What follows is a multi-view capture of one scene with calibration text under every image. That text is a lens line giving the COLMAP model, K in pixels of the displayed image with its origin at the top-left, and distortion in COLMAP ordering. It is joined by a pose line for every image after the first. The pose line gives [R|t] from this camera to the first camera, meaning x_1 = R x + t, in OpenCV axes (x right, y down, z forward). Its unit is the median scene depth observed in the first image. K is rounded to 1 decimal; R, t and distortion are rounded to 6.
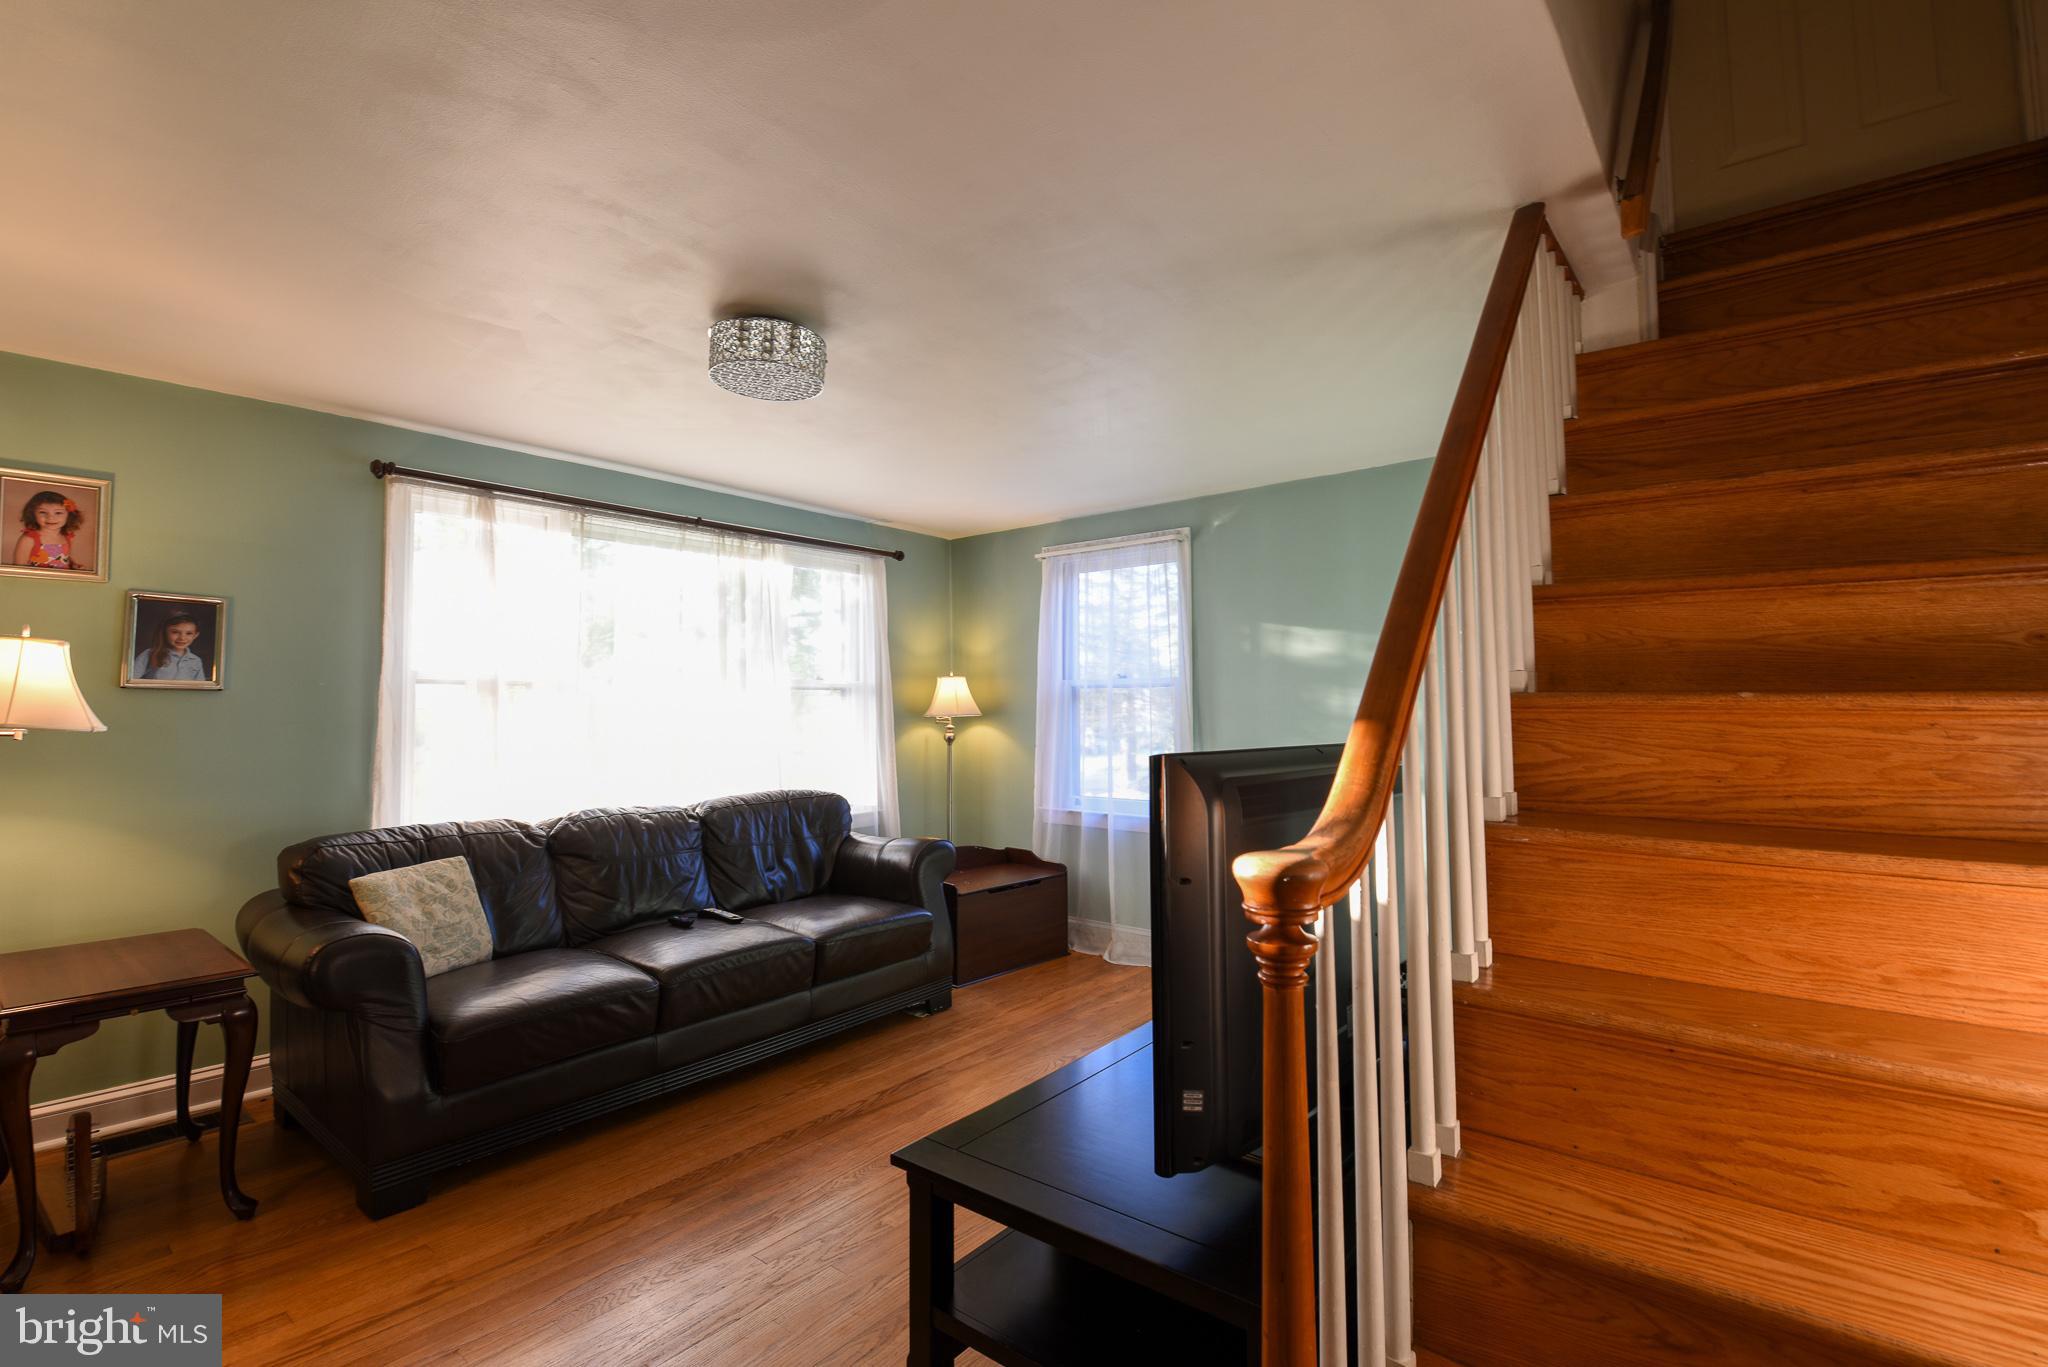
lens RADIAL K [[925.8, 0, 1032.5], [0, 925.8, 682.8], [0, 0, 1]] dist [0.000508, -0.011419]
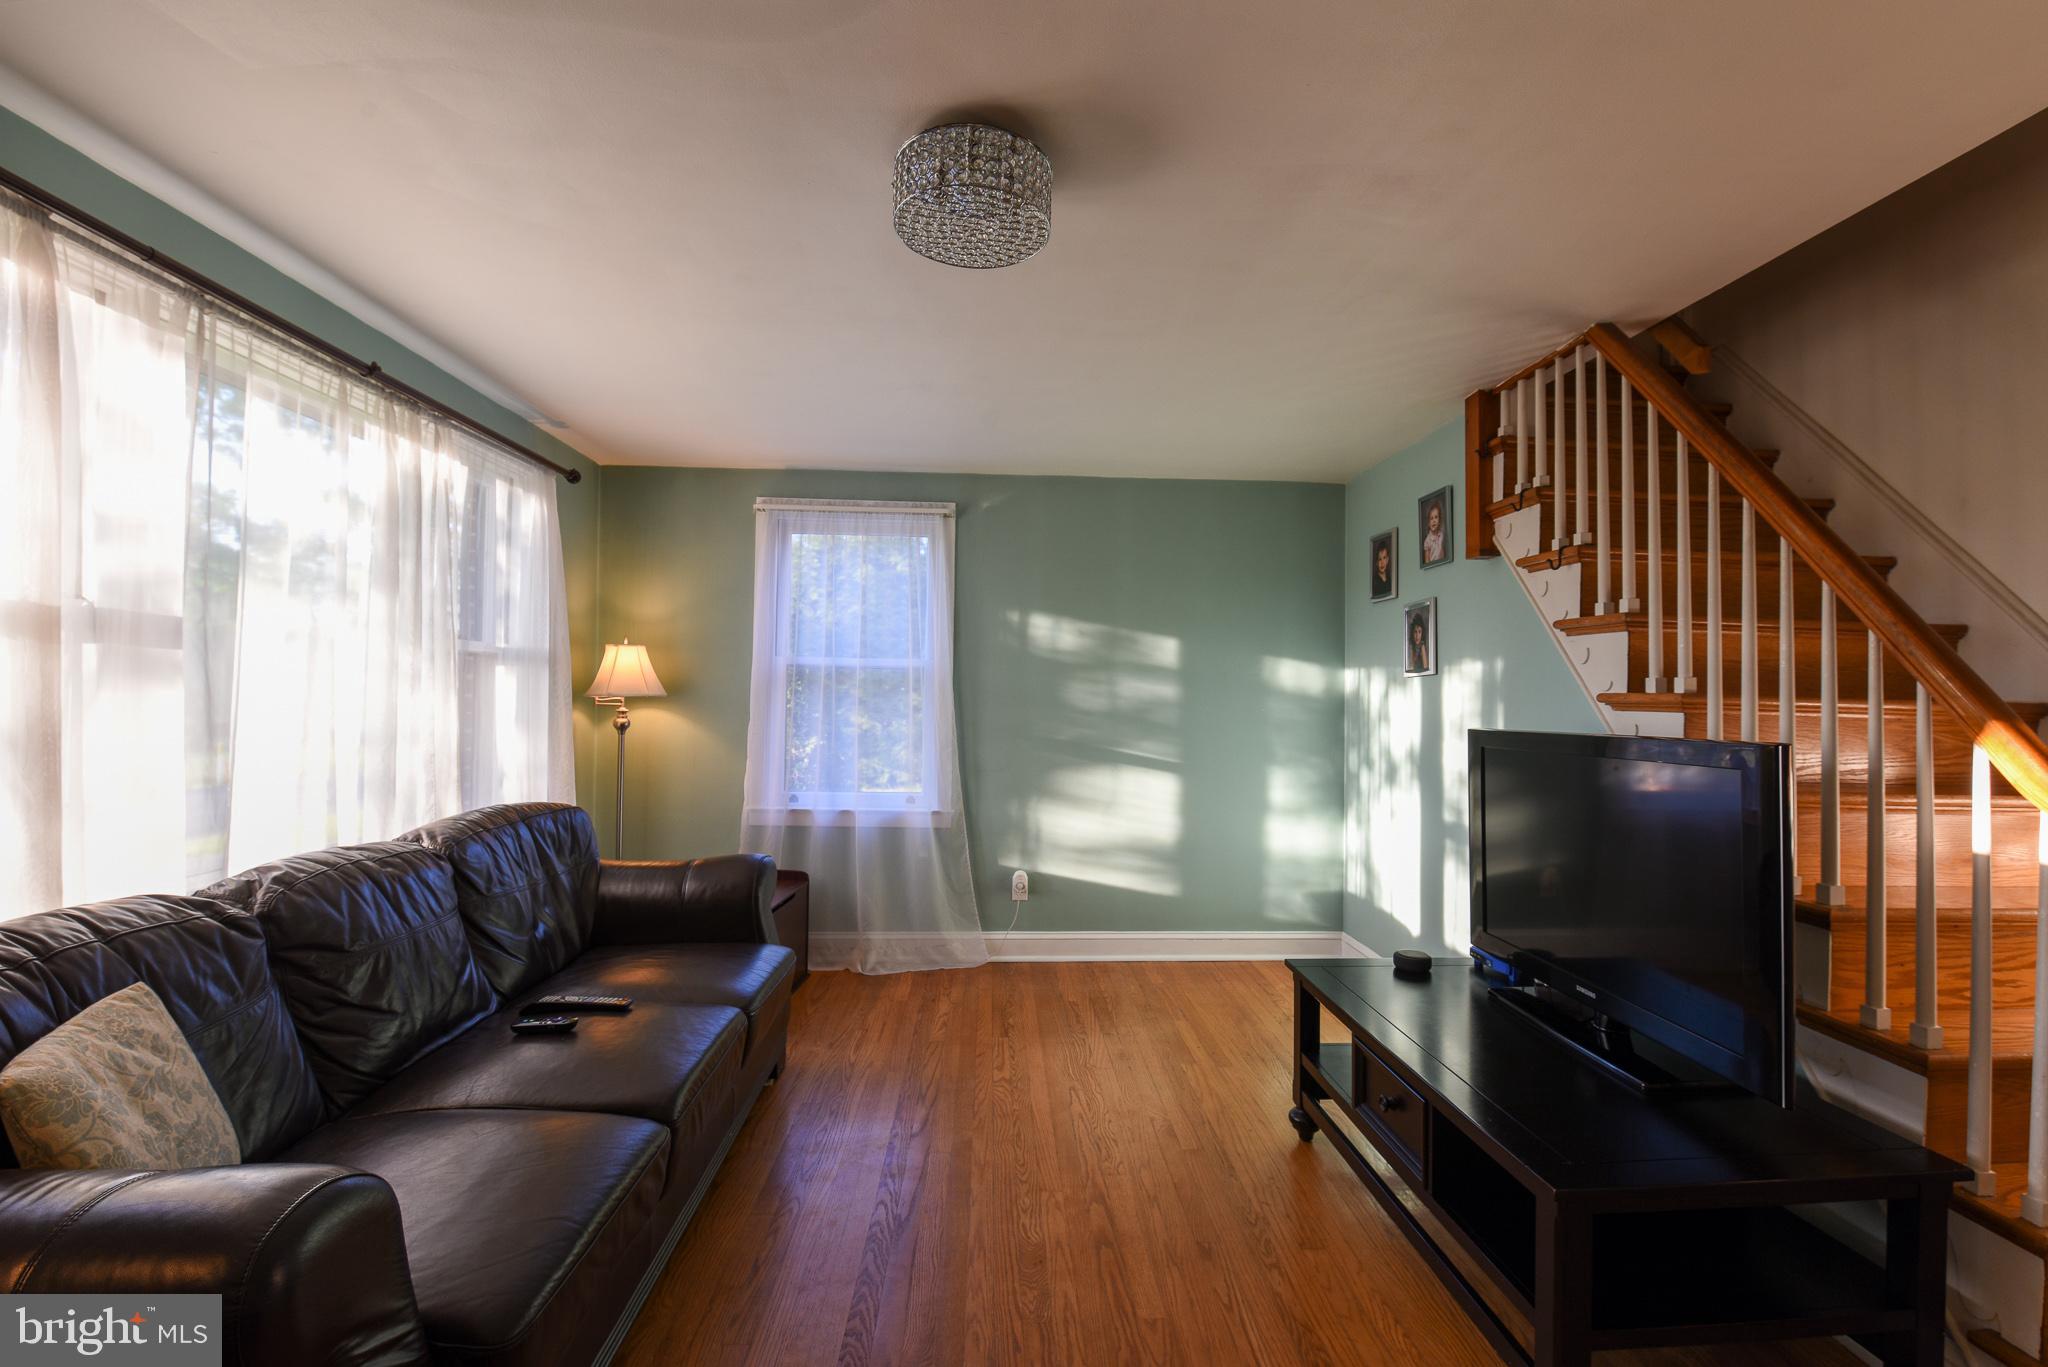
lens RADIAL K [[918.0, 0, 1024.0], [0, 918.0, 683.5], [0, 0, 1]] dist [-0.000651, -0.011047]
pose [[0.743373, 0.026982, 0.668332, -0.385511], [-0.038912, 0.999238, 0.002940, 0.011014], [-0.667744, -0.028191, 0.743857, 0.234280]]
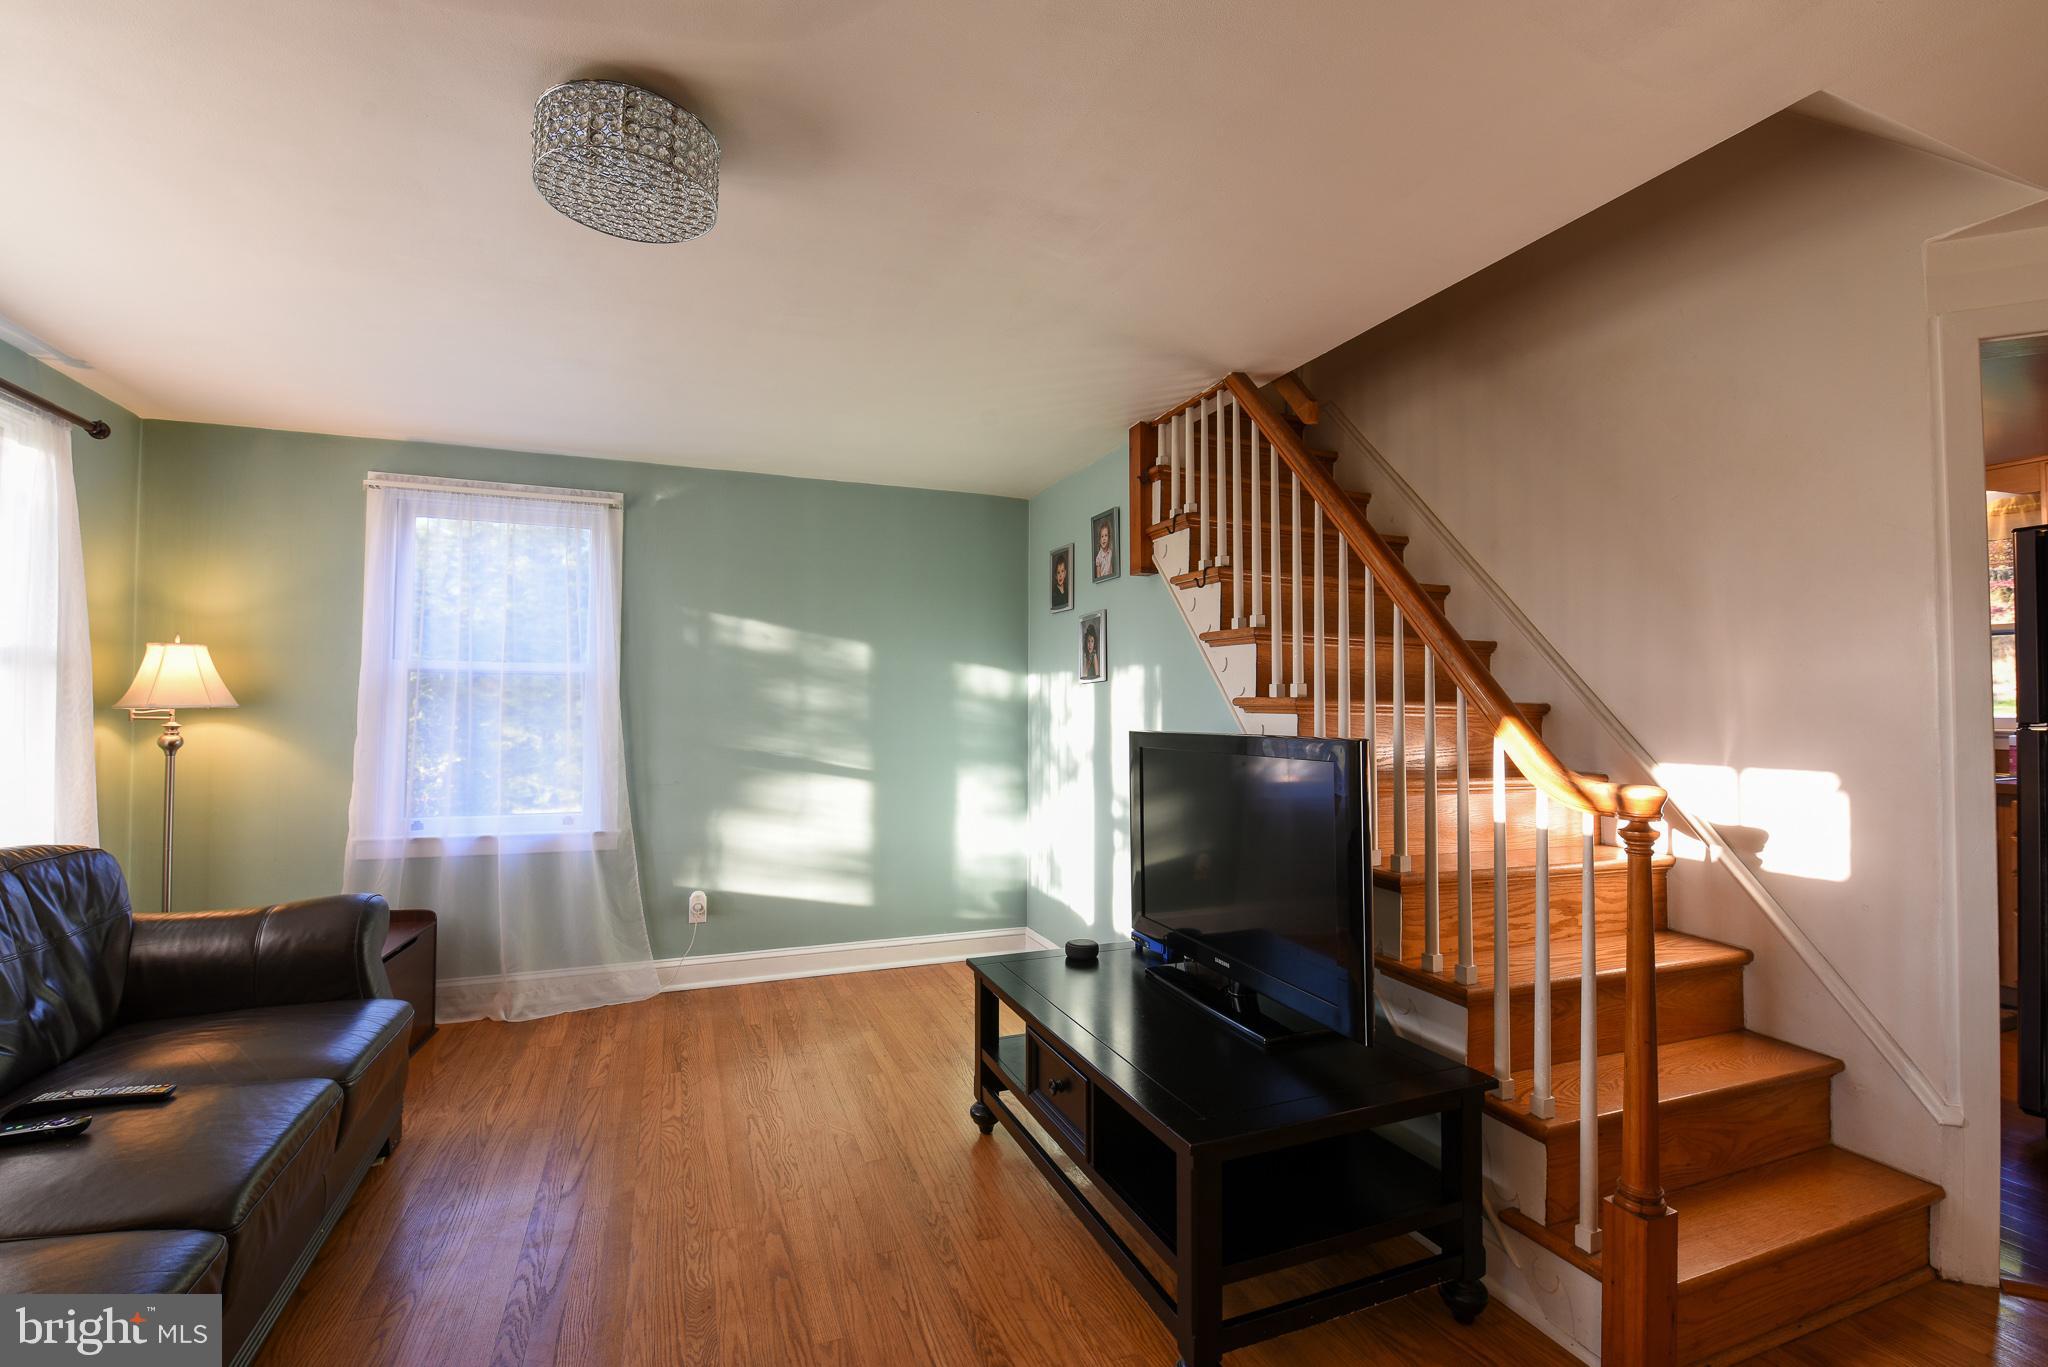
lens RADIAL K [[925.8, 0, 1032.5], [0, 925.8, 682.8], [0, 0, 1]] dist [0.000508, -0.011419]
pose [[0.486587, 0.031985, 0.873046, -0.378702], [-0.035041, 0.999240, -0.017078, 0.010448], [-0.872929, -0.022283, 0.487338, 0.224830]]
